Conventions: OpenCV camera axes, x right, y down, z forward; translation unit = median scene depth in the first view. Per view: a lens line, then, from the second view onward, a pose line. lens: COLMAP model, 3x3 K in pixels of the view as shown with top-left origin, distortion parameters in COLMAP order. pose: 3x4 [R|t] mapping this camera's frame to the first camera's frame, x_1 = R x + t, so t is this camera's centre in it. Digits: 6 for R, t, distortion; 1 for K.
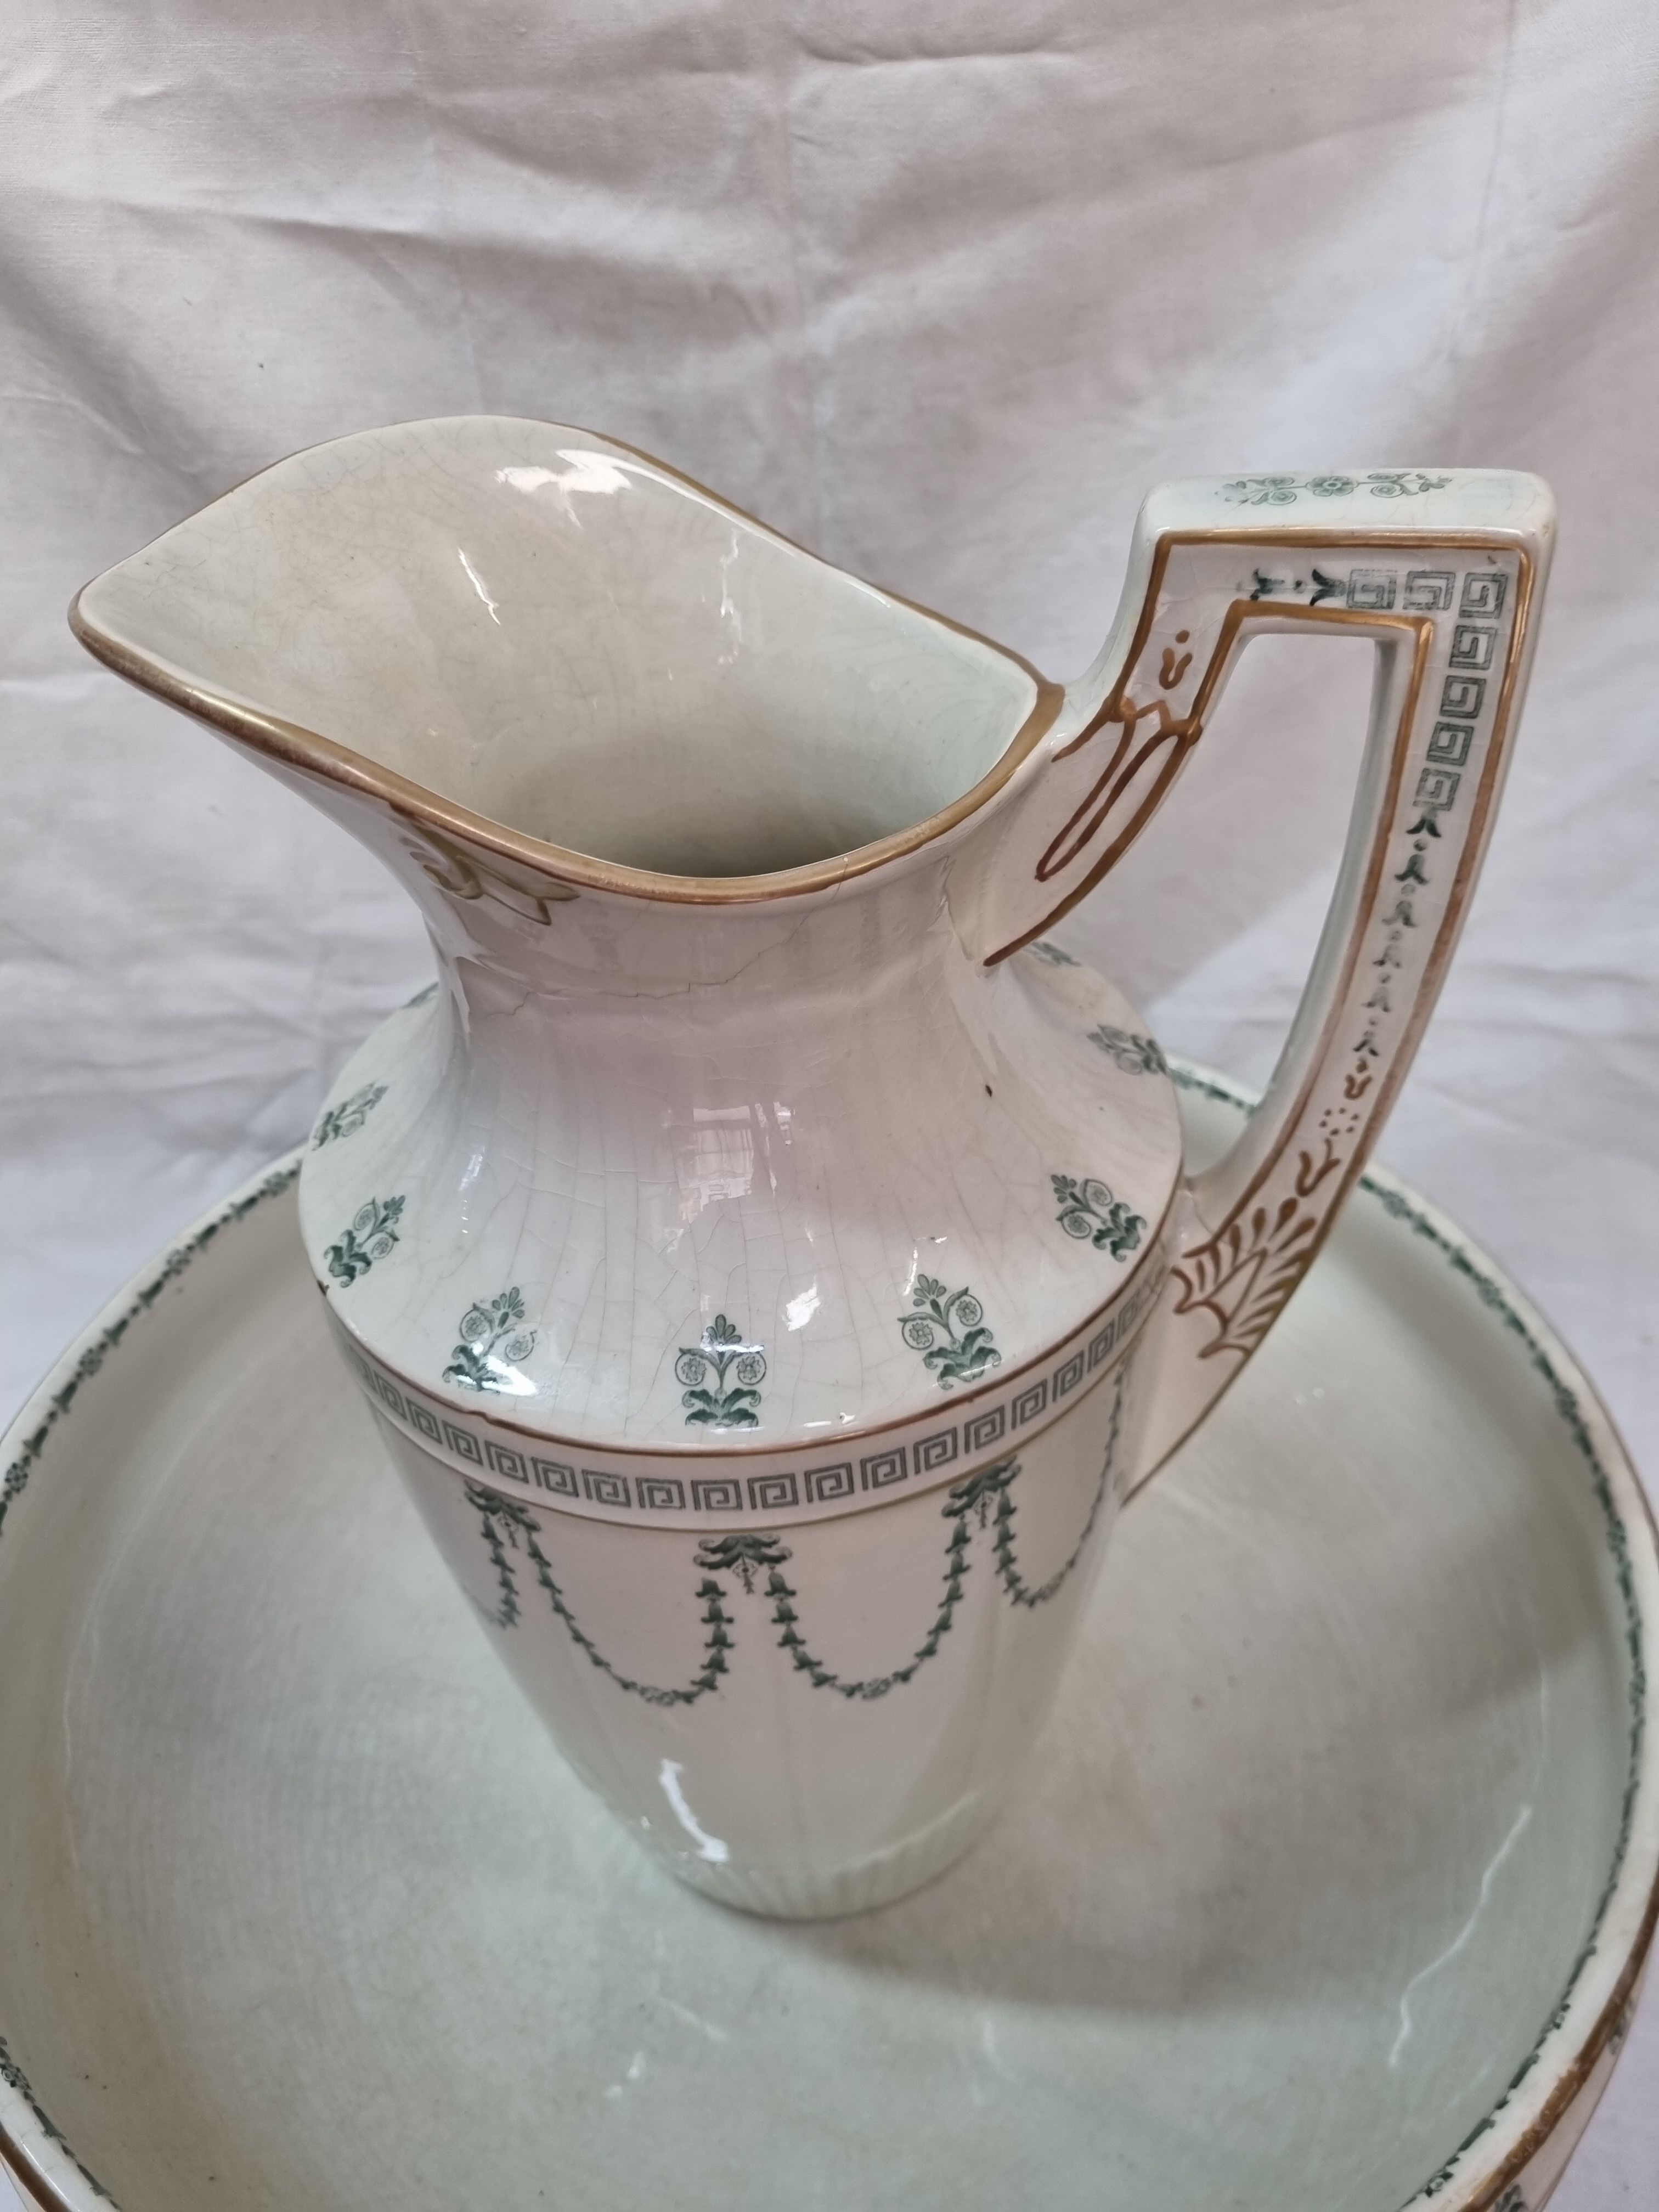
lens RADIAL K [[1707.2, 0, 813.3], [0, 1707.2, 1089.1], [0, 0, 1]] dist [0.009890, -0.007721]
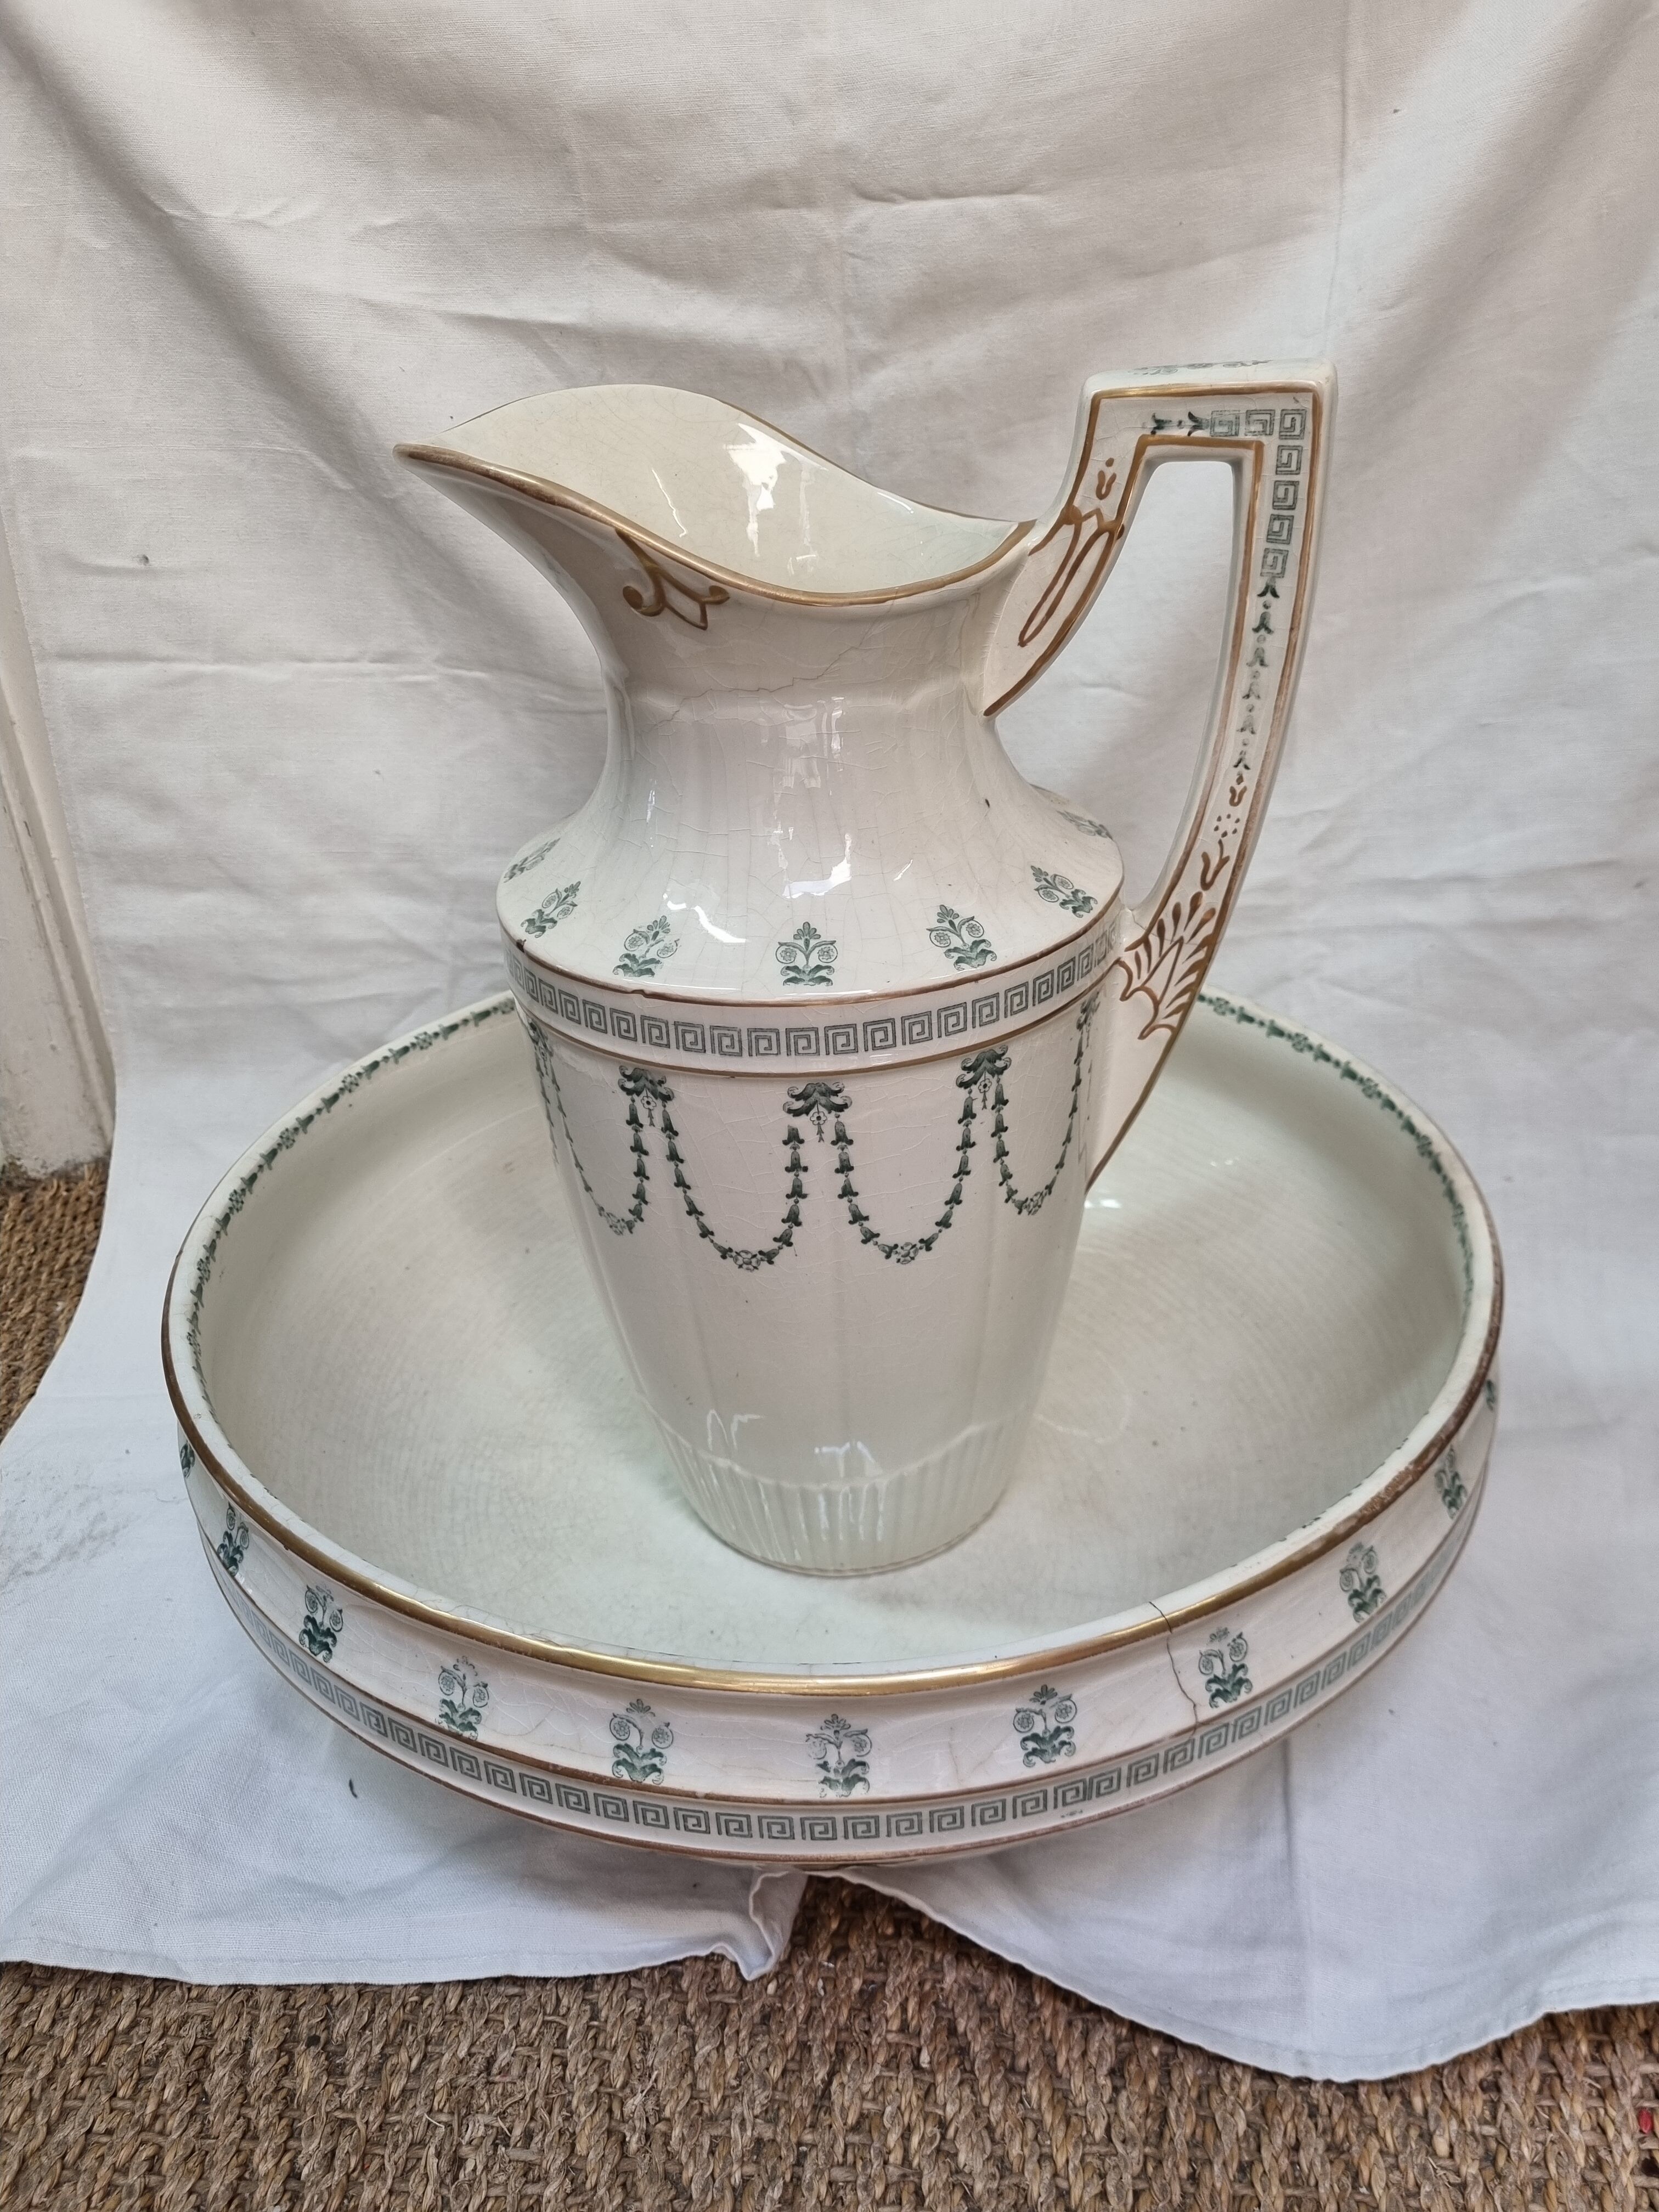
lens RADIAL K [[1682.2, 0, 829.5], [0, 1682.2, 1106.0], [0, 0, 1]] dist [0.024102, -0.010231]
pose [[0.999861, 0.011067, 0.012484, -0.044801], [-0.009142, 0.989401, -0.144919, 0.440481], [-0.013955, 0.144785, 0.989365, -0.363910]]
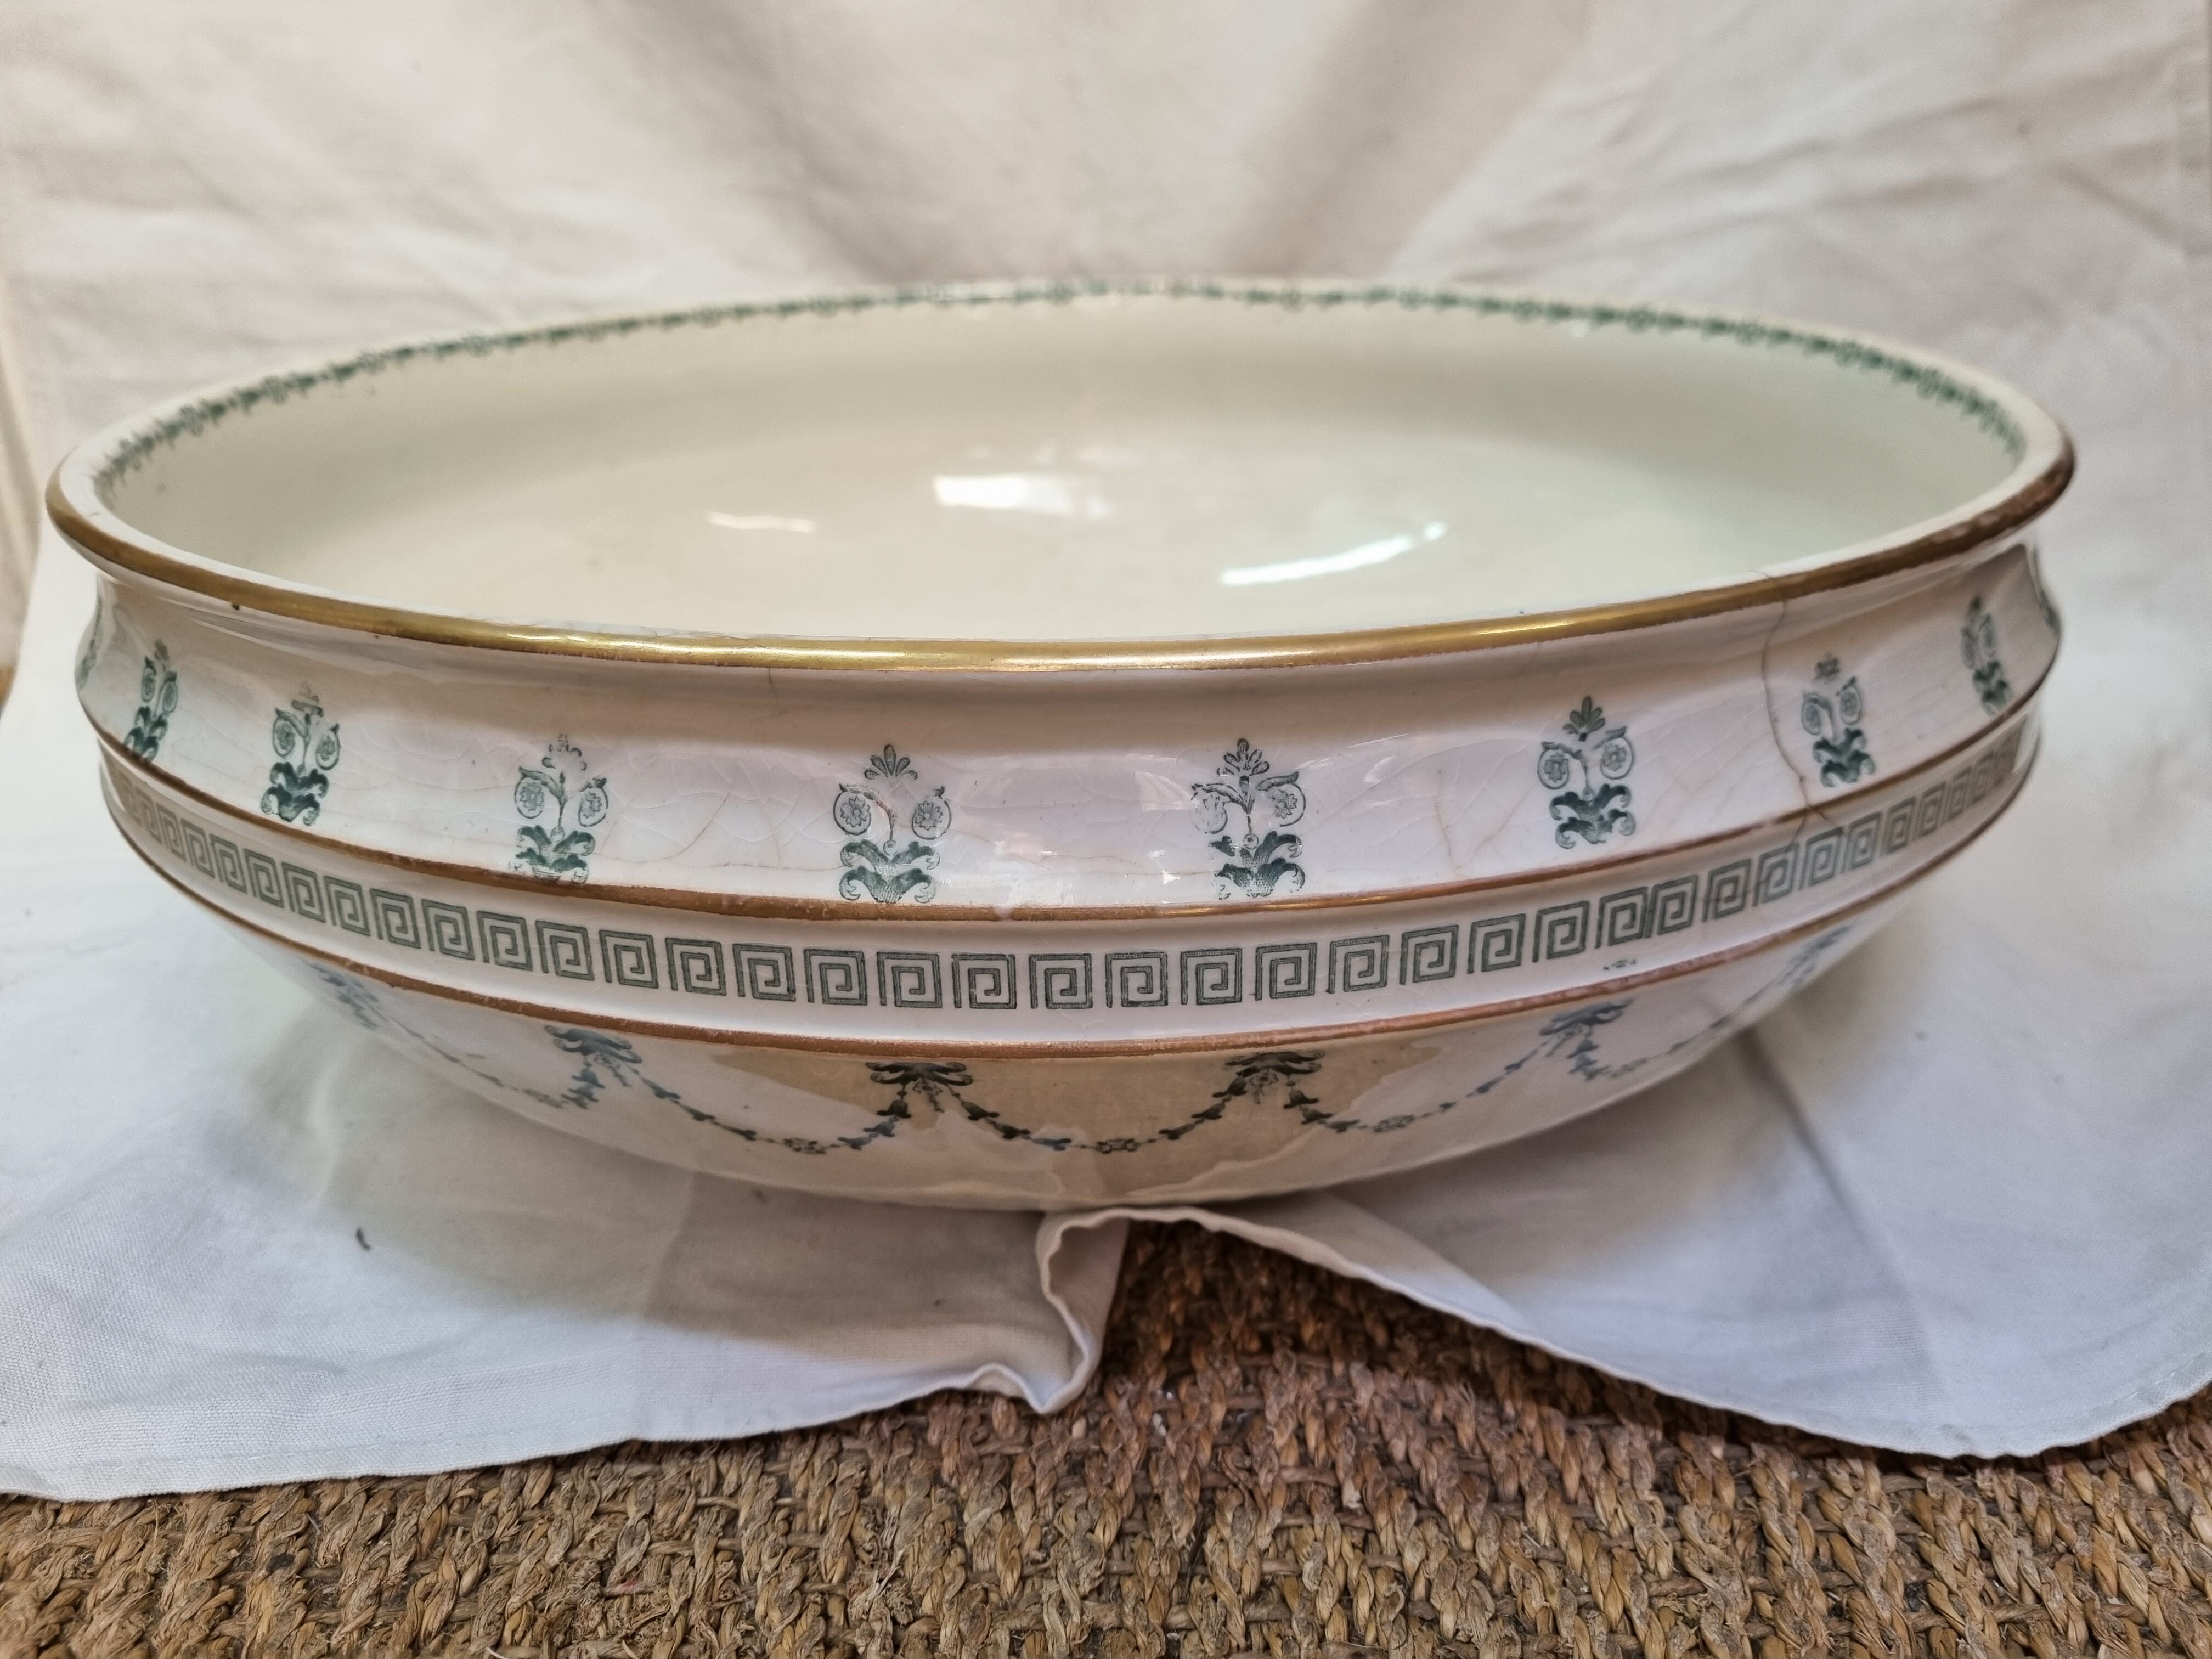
lens RADIAL K [[1707.2, 0, 1106.0], [0, 1707.2, 829.5], [0, 0, 1]] dist [0.009890, -0.007721]
pose [[0.991020, -0.011219, 0.133245, -0.161961], [0.045490, 0.965325, -0.257058, 0.881634], [-0.125740, 0.260811, 0.957166, 0.215729]]
